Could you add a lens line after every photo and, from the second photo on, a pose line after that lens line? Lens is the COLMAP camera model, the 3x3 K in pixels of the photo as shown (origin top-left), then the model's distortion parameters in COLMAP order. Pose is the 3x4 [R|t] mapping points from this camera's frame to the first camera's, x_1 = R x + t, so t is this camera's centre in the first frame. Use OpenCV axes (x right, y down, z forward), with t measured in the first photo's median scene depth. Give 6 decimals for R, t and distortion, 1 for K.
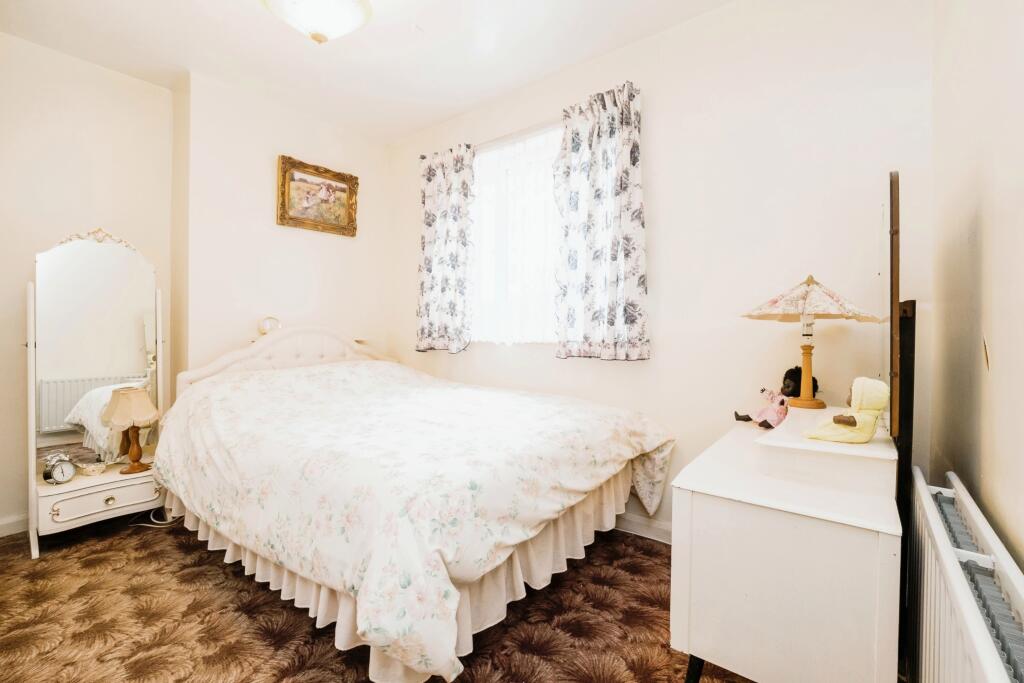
lens RADIAL K [[429.6, 0, 511.7], [0, 429.6, 336.1], [0, 0, 1]] dist [-0.015158, -0.000236]
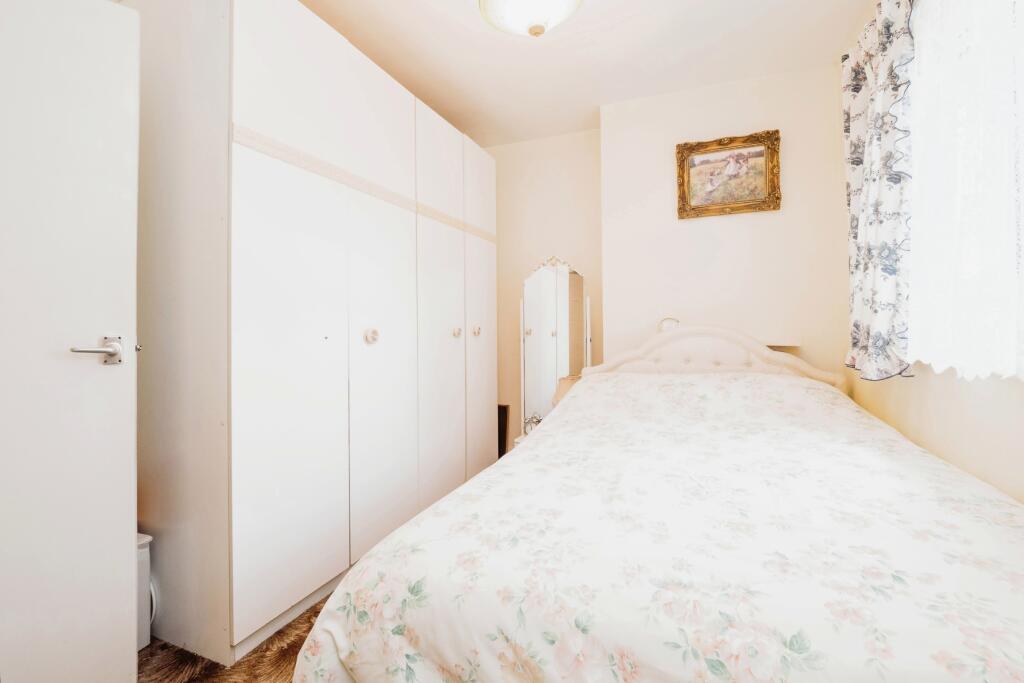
lens RADIAL K [[429.6, 0, 517.9], [0, 429.6, 321.8], [0, 0, 1]] dist [-0.015158, -0.000236]
pose [[0.308434, -0.002073, -0.951243, 0.230824], [-0.007526, 0.999961, -0.004619, -0.027140], [0.951216, 0.008584, 0.308407, 0.359343]]
